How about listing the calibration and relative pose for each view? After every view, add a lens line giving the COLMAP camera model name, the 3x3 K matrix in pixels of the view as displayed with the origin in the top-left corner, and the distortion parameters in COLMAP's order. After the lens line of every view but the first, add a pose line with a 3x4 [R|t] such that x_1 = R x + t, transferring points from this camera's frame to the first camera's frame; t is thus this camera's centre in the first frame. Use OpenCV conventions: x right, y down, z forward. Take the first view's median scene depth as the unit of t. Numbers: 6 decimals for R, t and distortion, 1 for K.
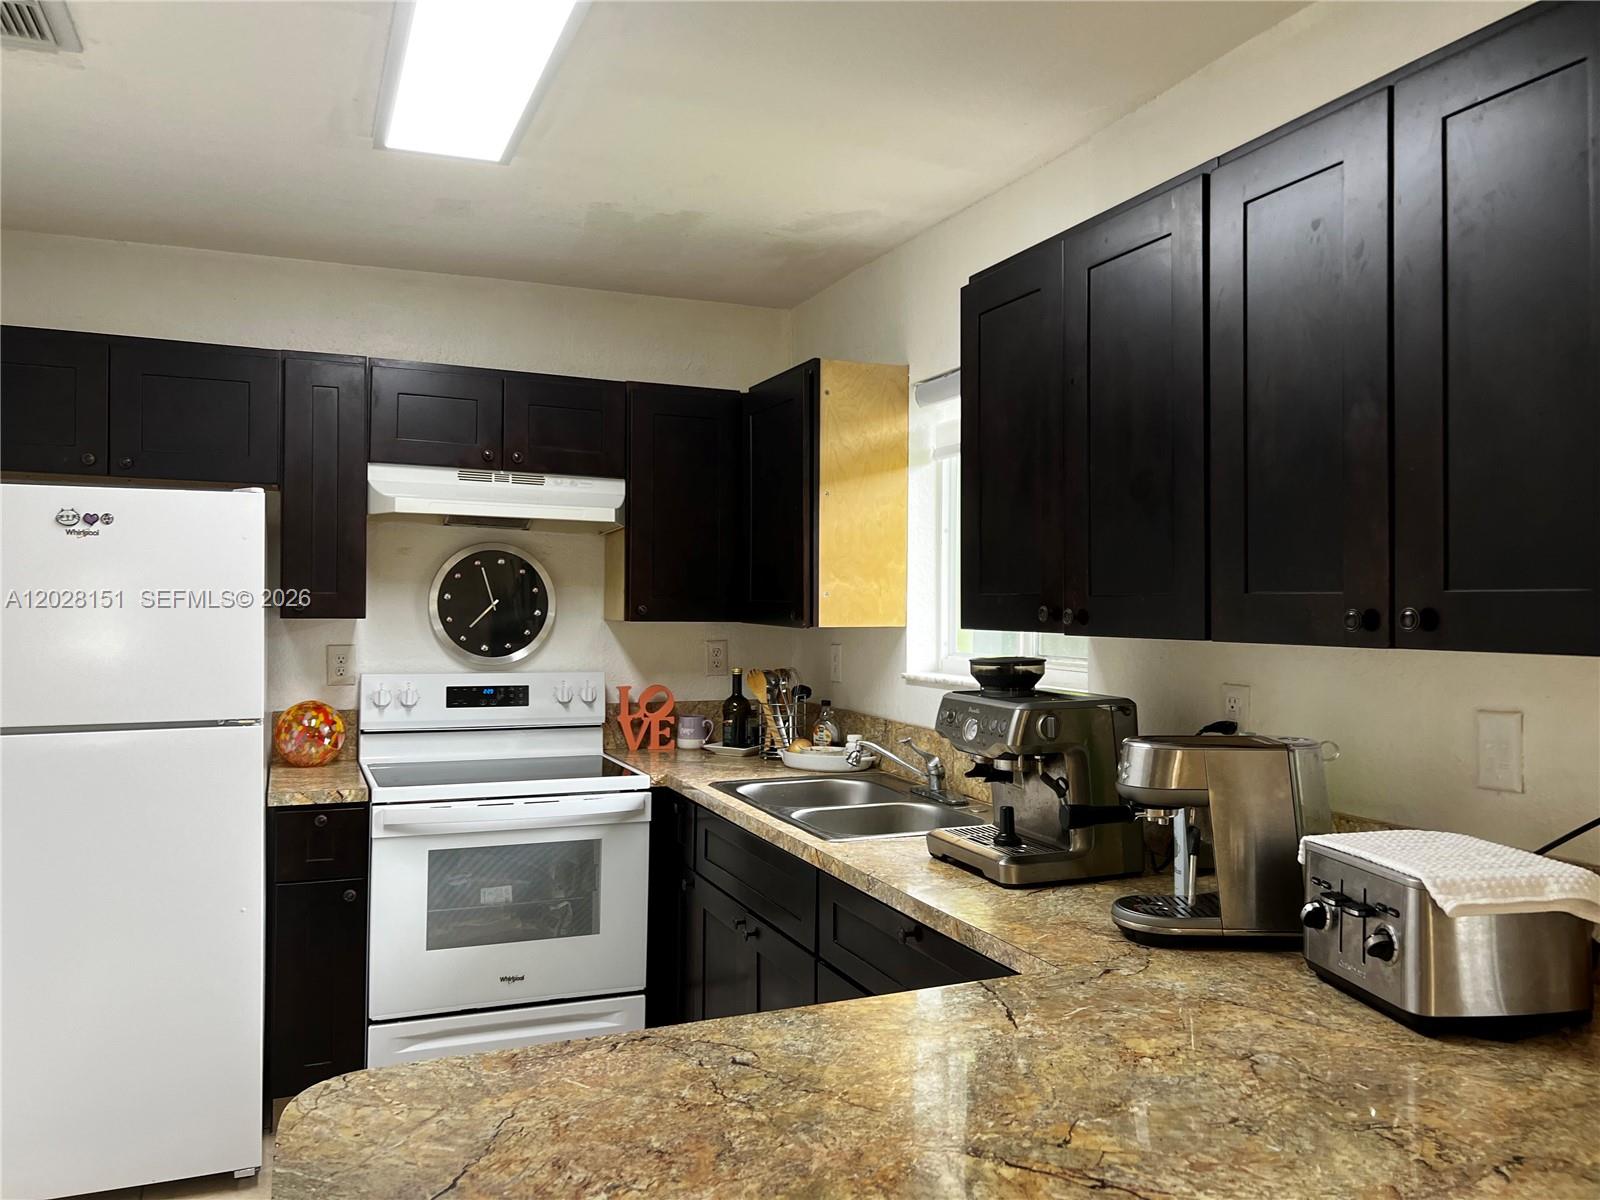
lens RADIAL K [[1212.7, 0, 790.0], [0, 1212.7, 600.7], [0, 0, 1]] dist [0.047925, -0.055109]
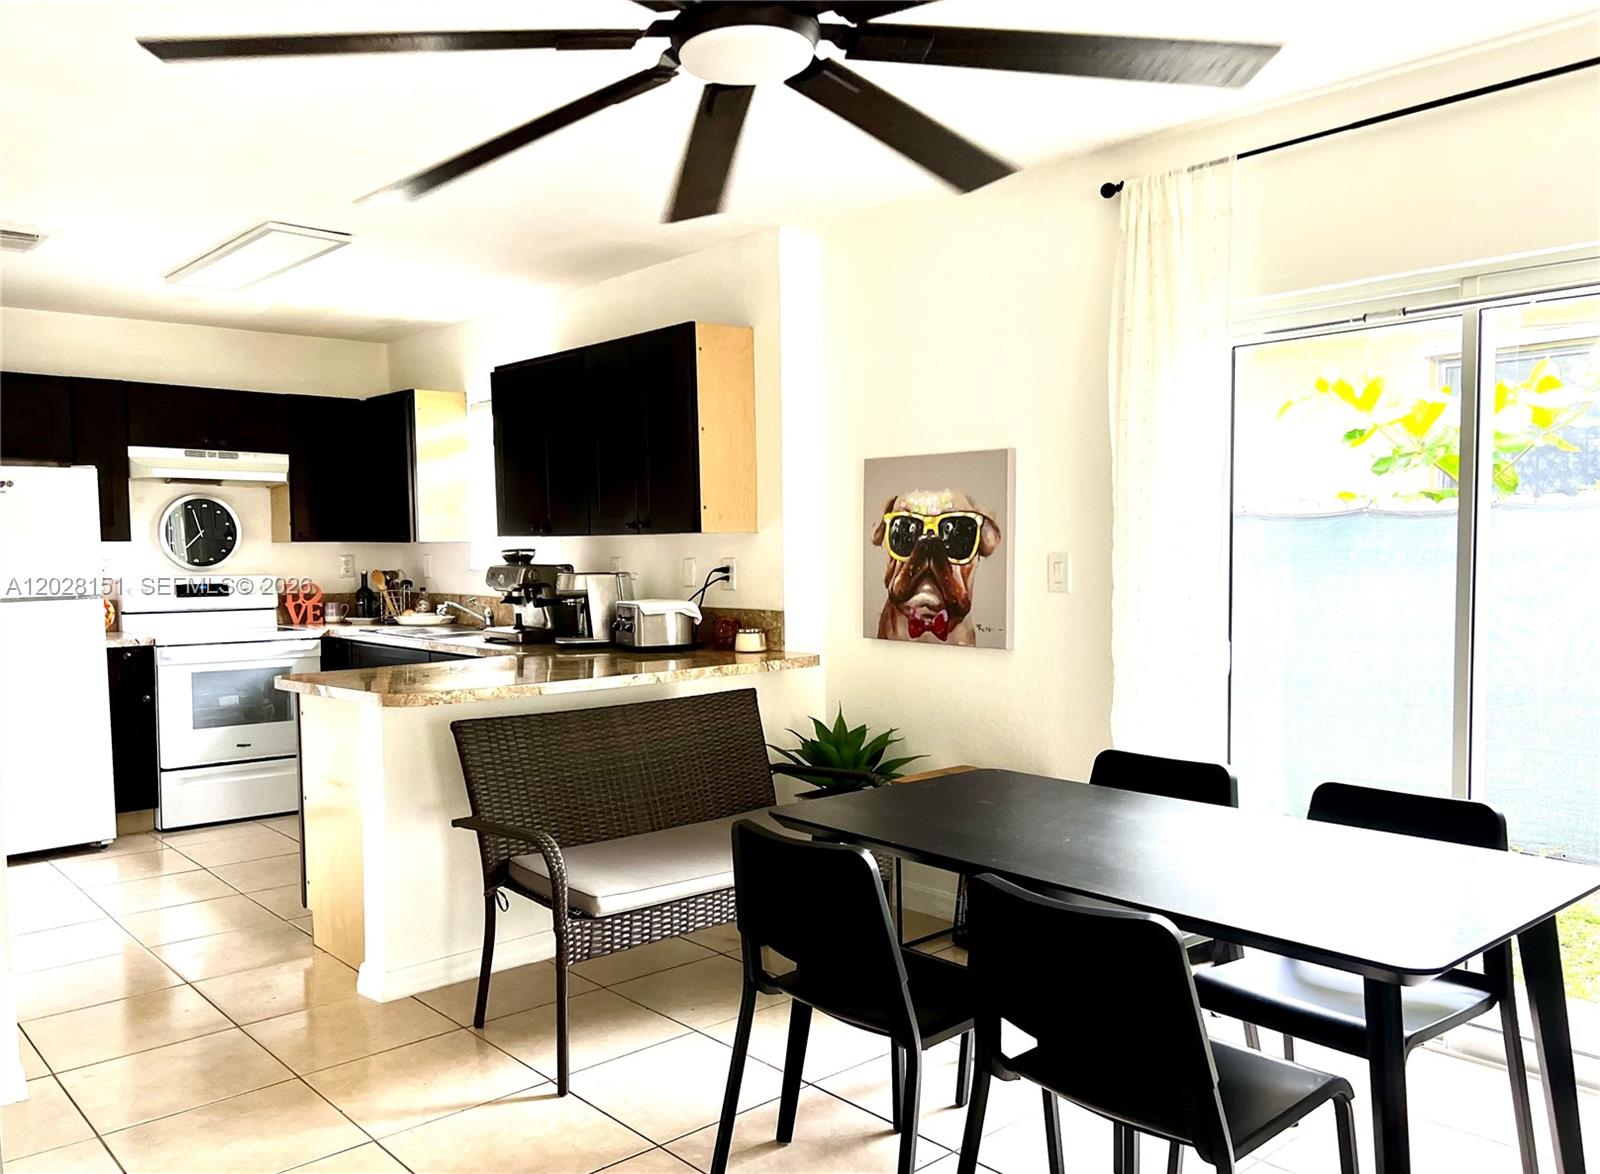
lens RADIAL K [[1212.7, 0, 779.3], [0, 1212.7, 635.3], [0, 0, 1]] dist [0.047925, -0.055109]
pose [[0.941114, -0.039742, 0.335746, -0.120944], [0.015195, 0.997036, 0.075426, 0.044643], [-0.337749, -0.065883, 0.938928, -1.247112]]
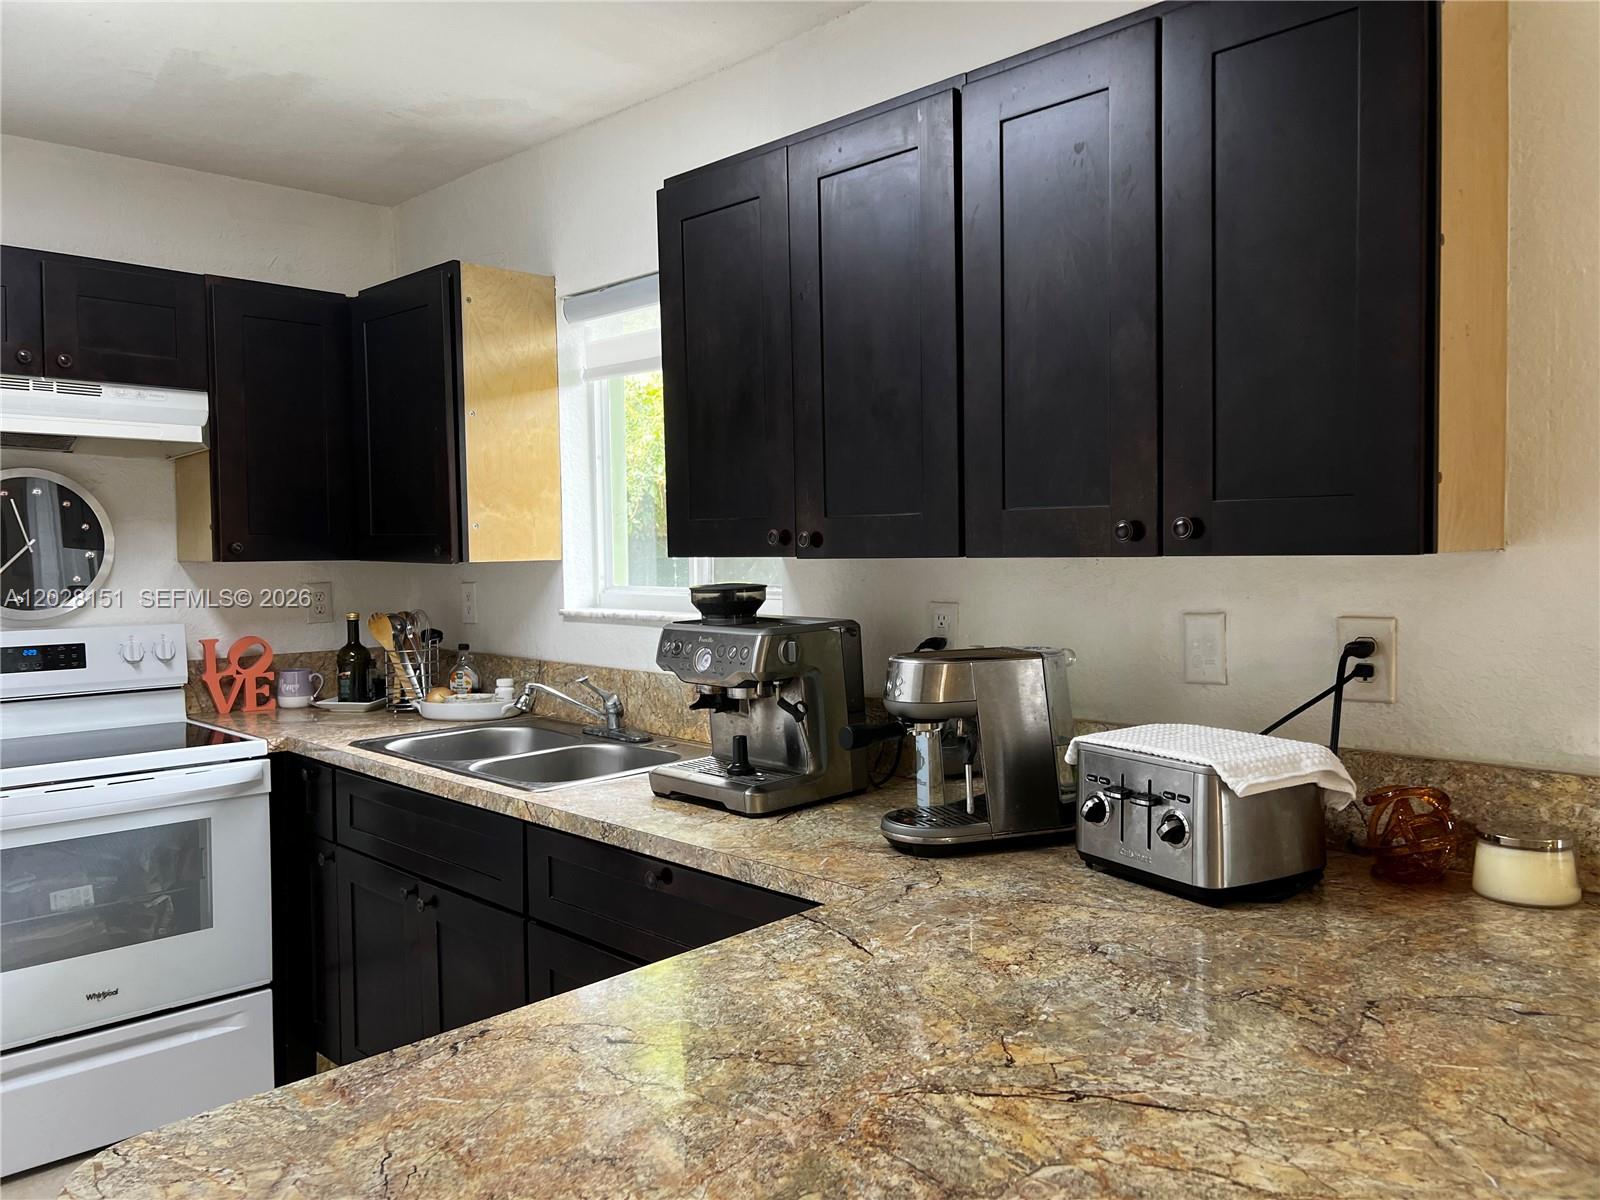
lens RADIAL K [[1212.7, 0, 797.8], [0, 1212.7, 606.3], [0, 0, 1]] dist [0.047925, -0.055109]
pose [[0.923617, -0.038075, 0.381422, -0.138577], [0.017962, 0.998260, 0.056155, 0.011261], [-0.382896, -0.045015, 0.922694, 0.088001]]
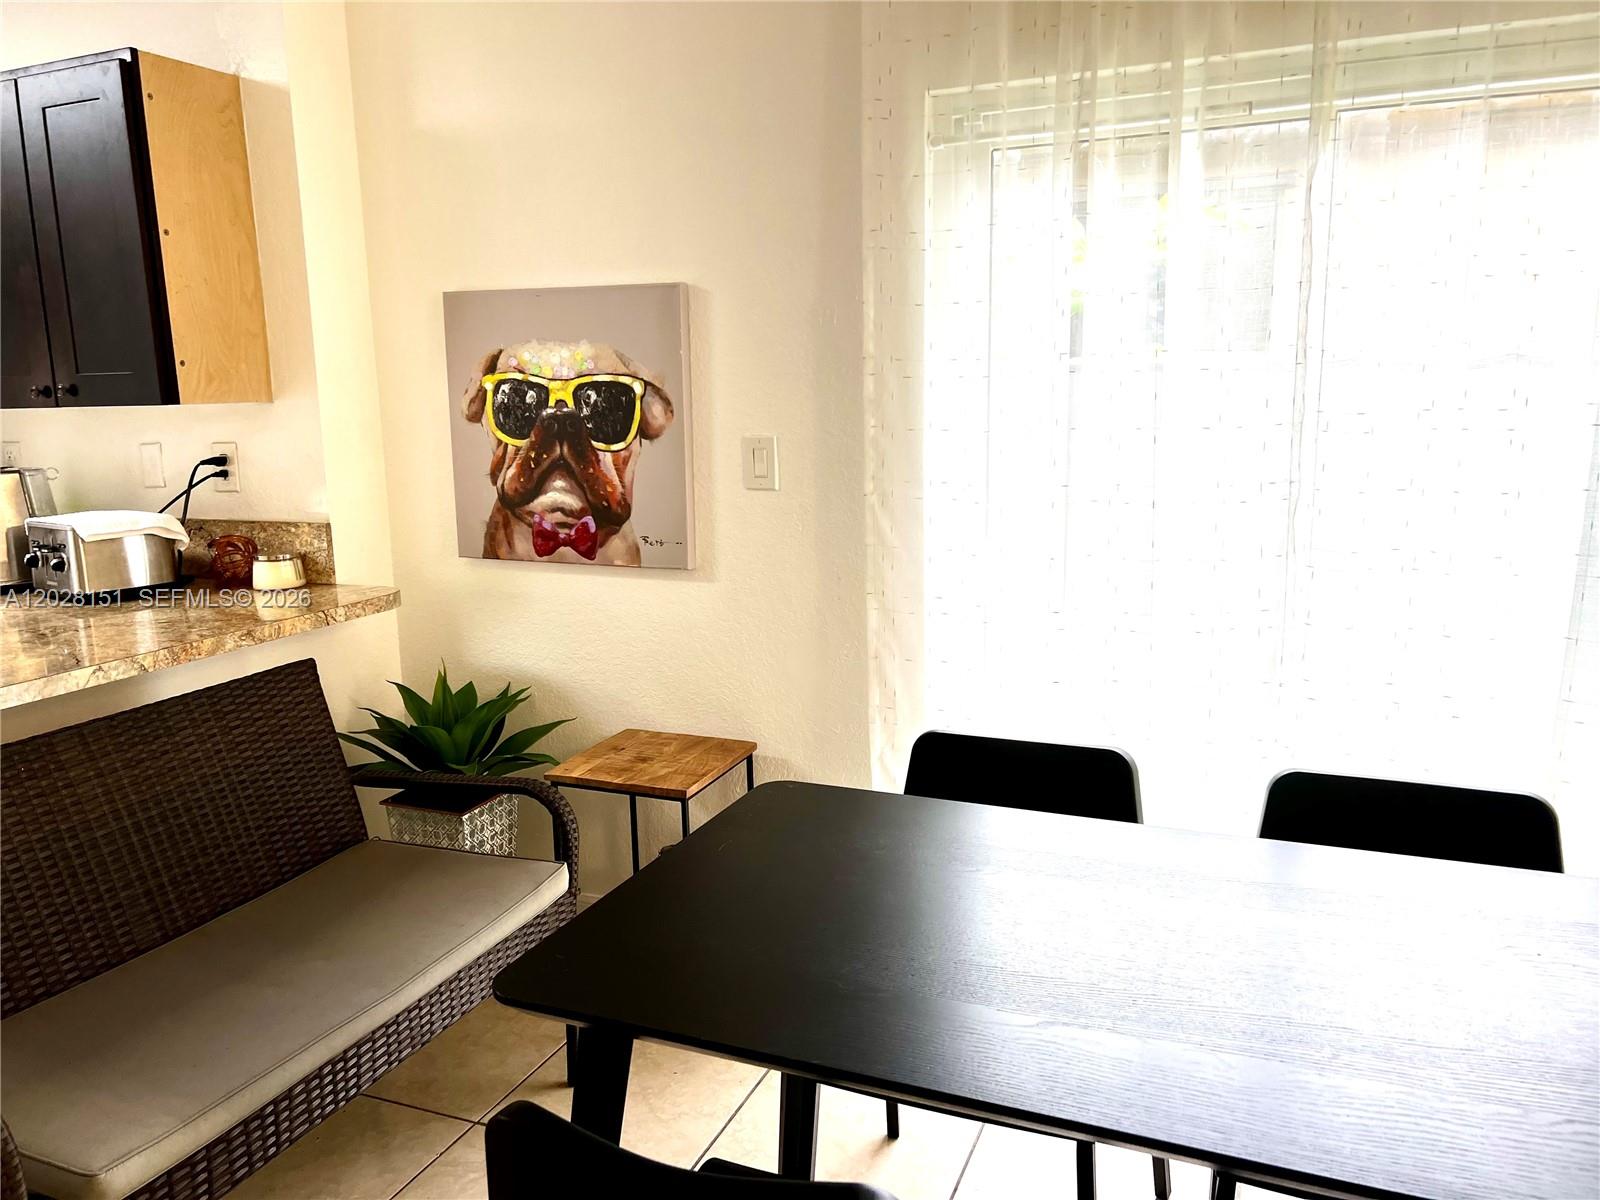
lens RADIAL K [[1212.7, 0, 797.8], [0, 1212.7, 604.6], [0, 0, 1]] dist [0.047925, -0.055109]
pose [[0.698618, -0.146797, 0.700274, -0.034549], [0.021644, 0.982615, 0.184390, 0.010190], [-0.715167, -0.113661, 0.689650, -0.696466]]
